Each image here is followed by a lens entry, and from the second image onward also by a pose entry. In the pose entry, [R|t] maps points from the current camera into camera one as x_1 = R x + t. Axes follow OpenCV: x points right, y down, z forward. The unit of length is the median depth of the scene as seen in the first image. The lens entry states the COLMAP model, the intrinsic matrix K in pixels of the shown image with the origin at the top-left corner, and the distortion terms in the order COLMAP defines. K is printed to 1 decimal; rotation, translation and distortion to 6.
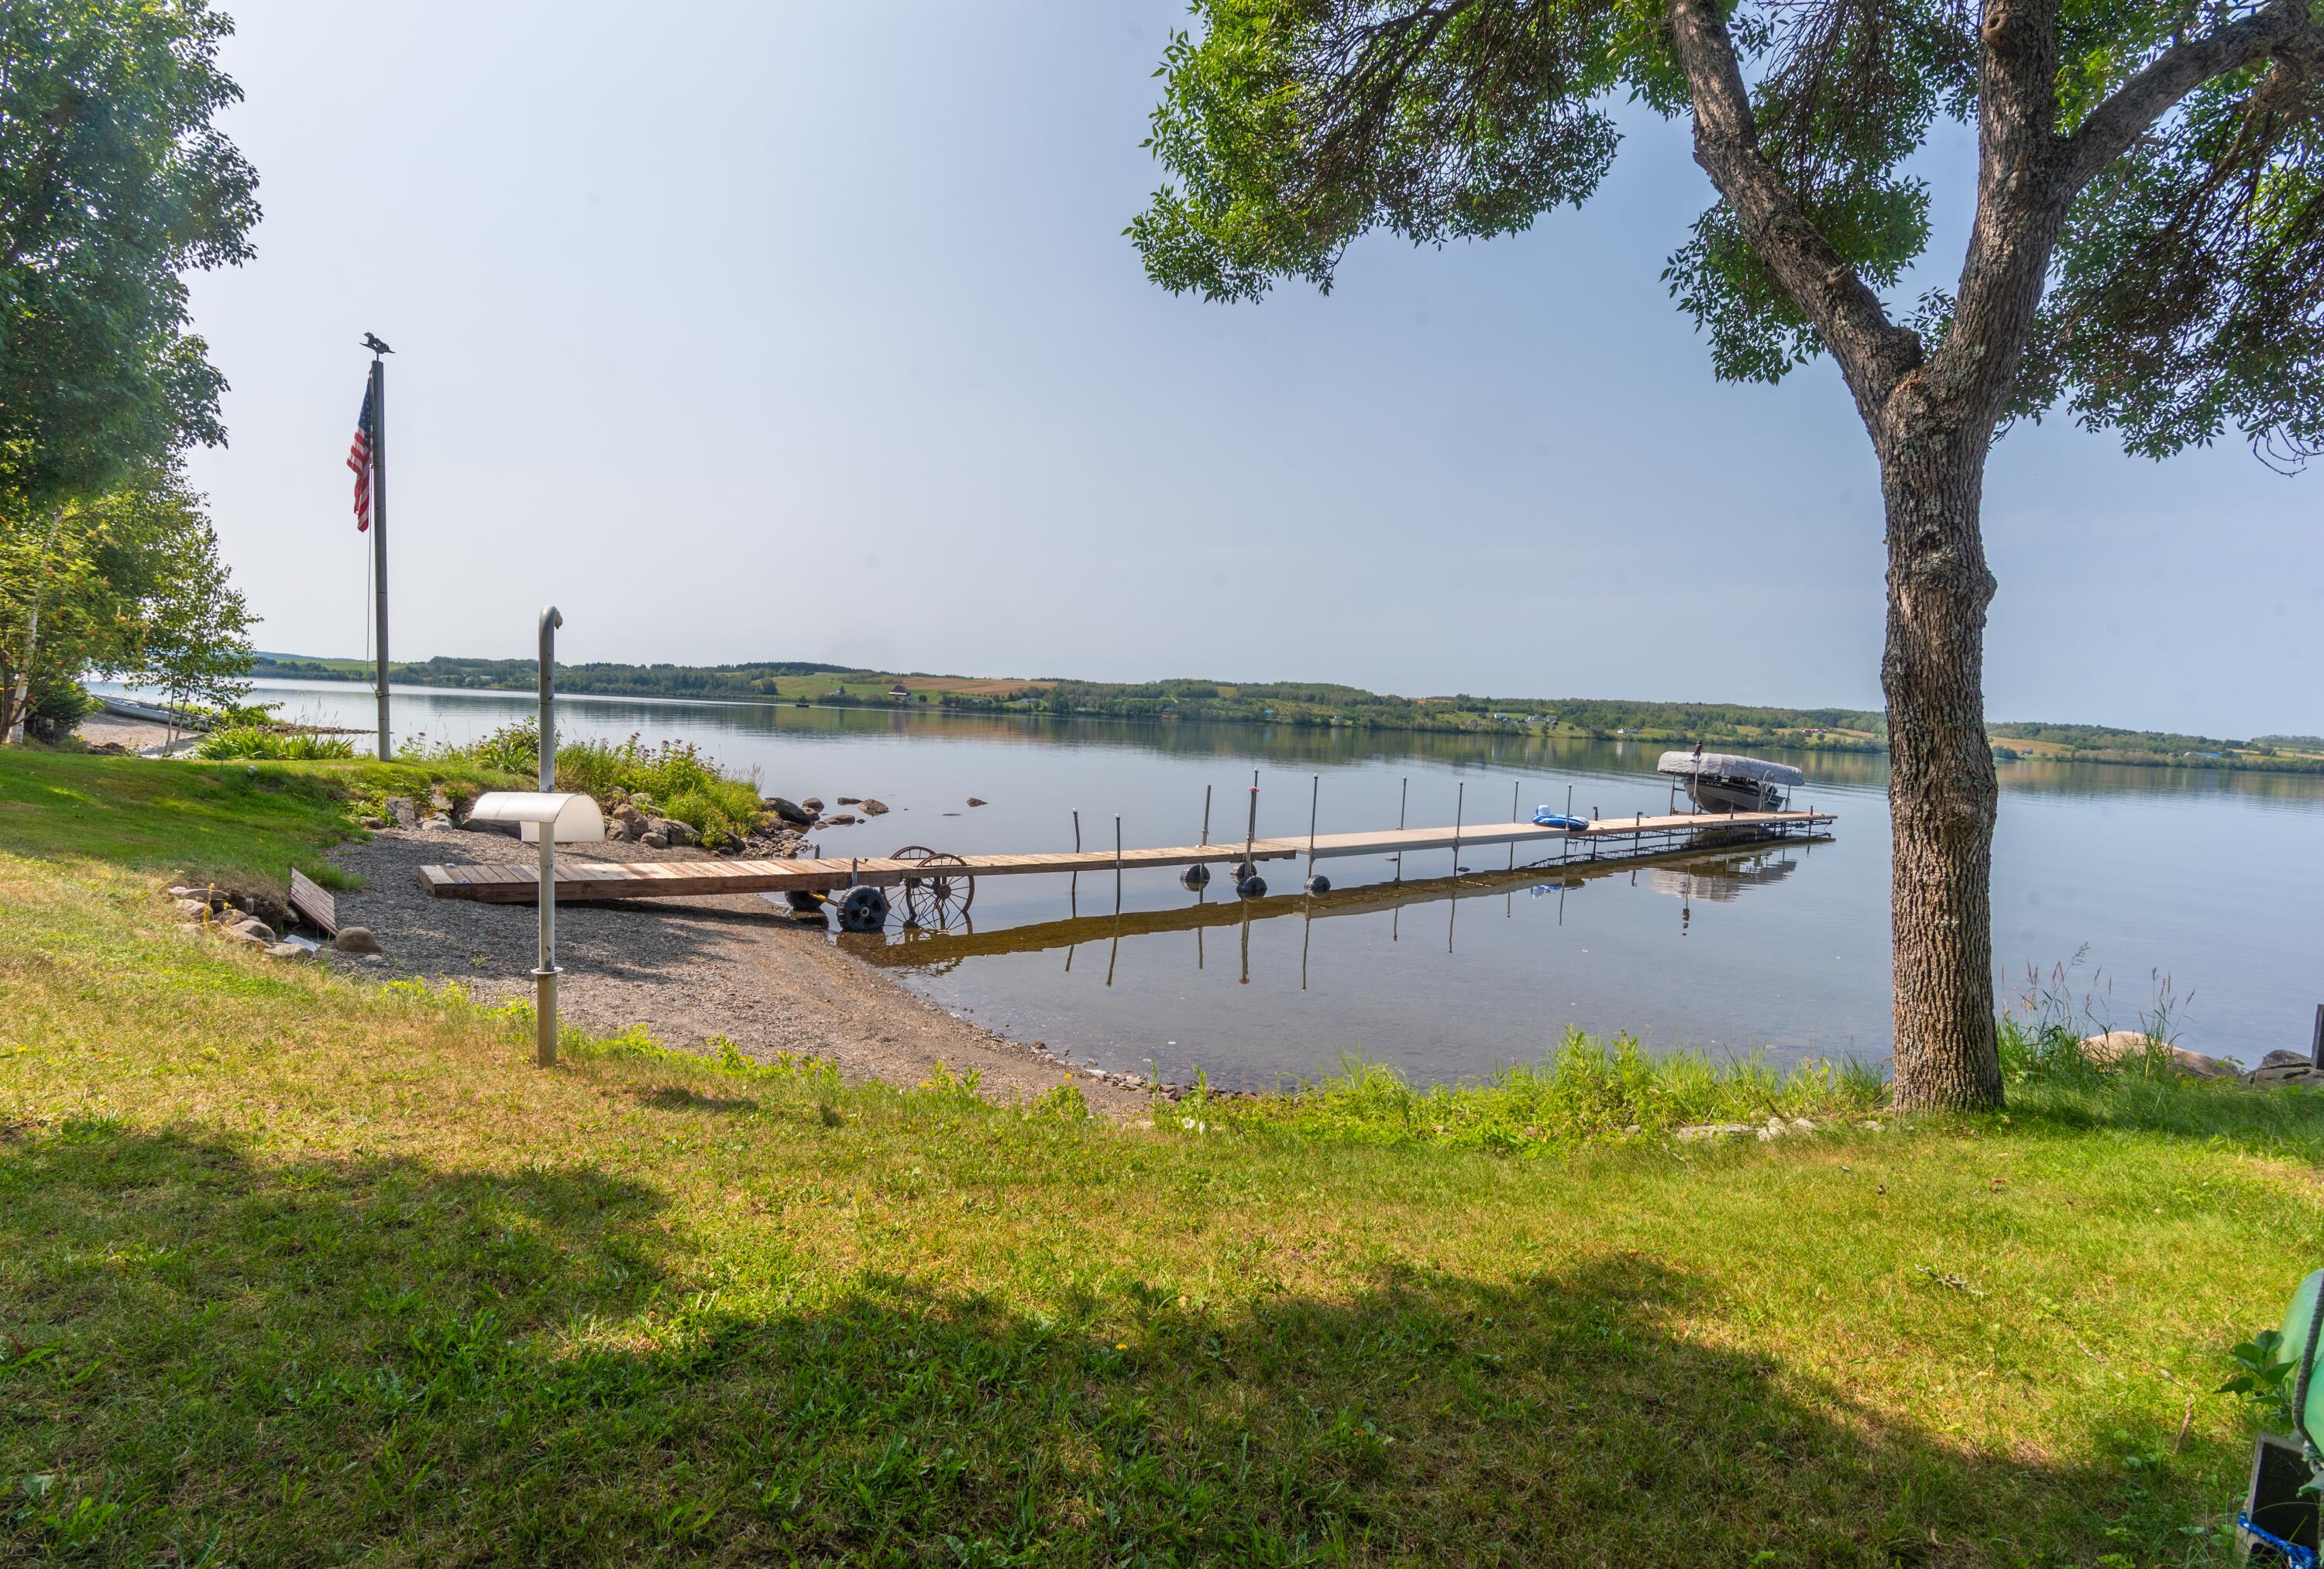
lens RADIAL K [[1136.1, 0, 1153.4], [0, 1136.1, 785.1], [0, 0, 1]] dist [0.002725, -0.000107]
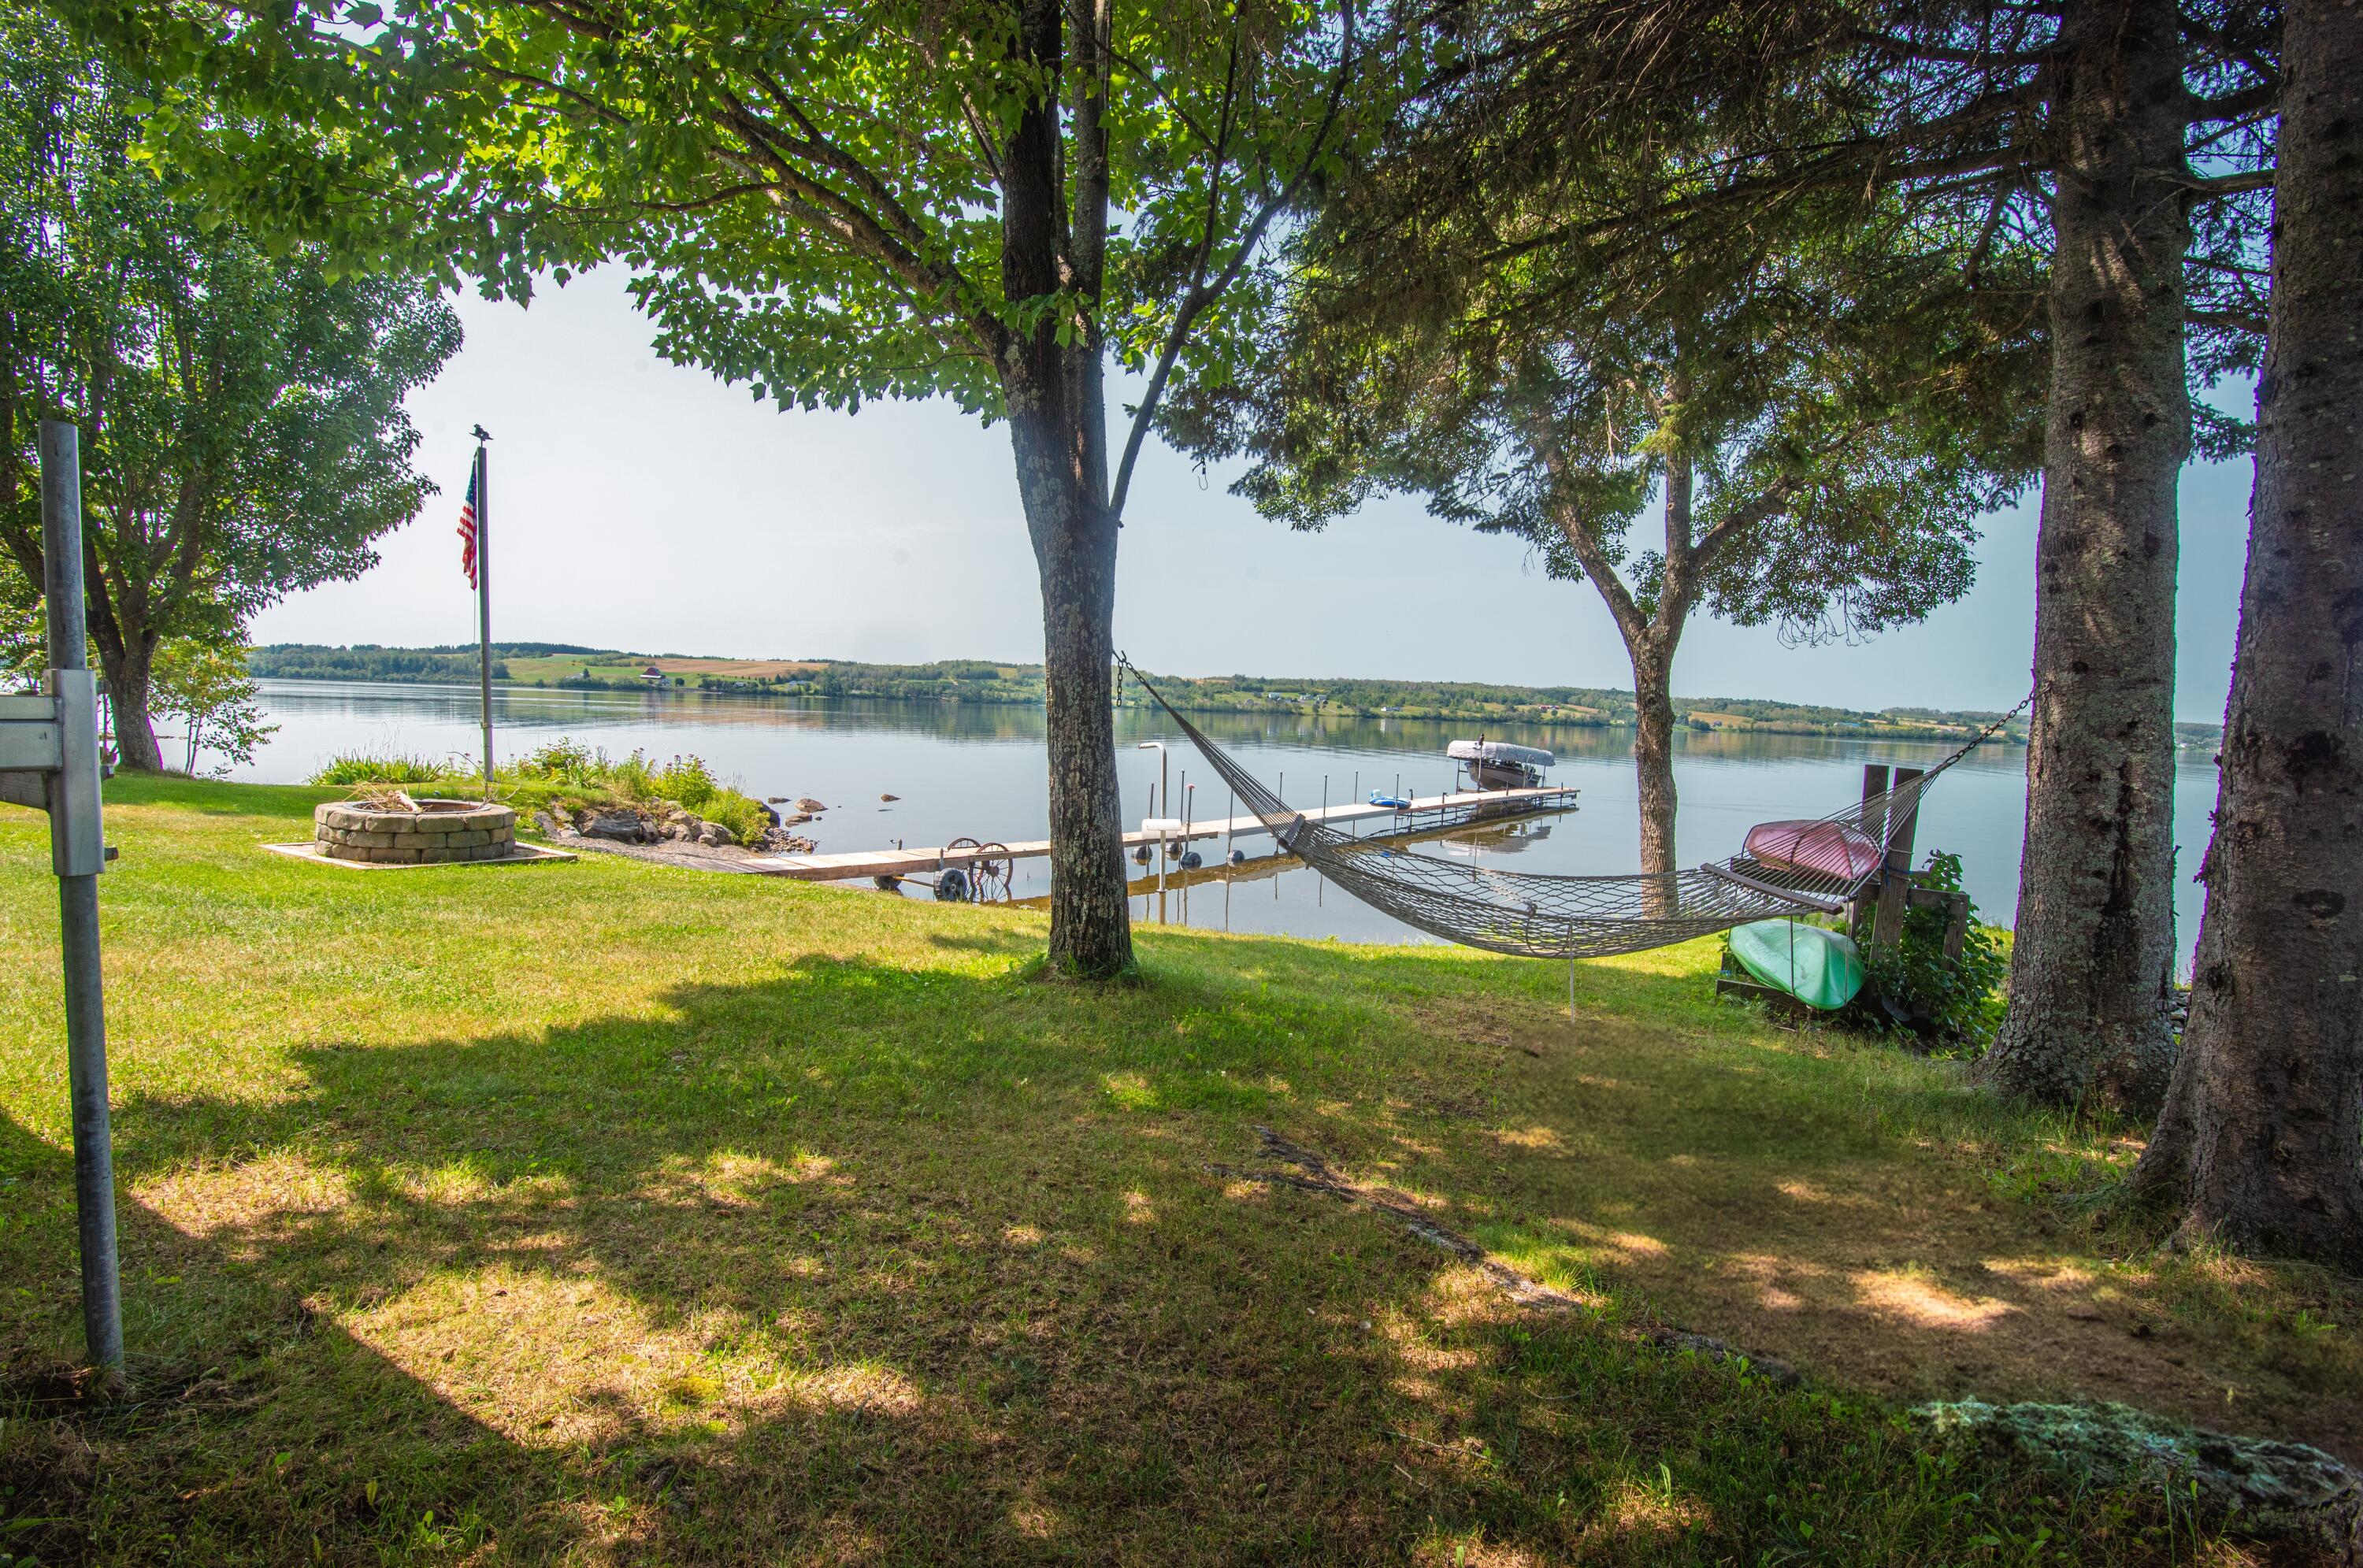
lens RADIAL K [[1141.5, 0, 1181.5], [0, 1141.5, 784.0], [0, 0, 1]] dist [-0.018920, 0.000285]
pose [[0.976994, -0.023935, 0.211918, -0.192535], [0.020722, 0.999634, 0.017372, -0.021112], [-0.212256, -0.012582, 0.977133, -0.274170]]
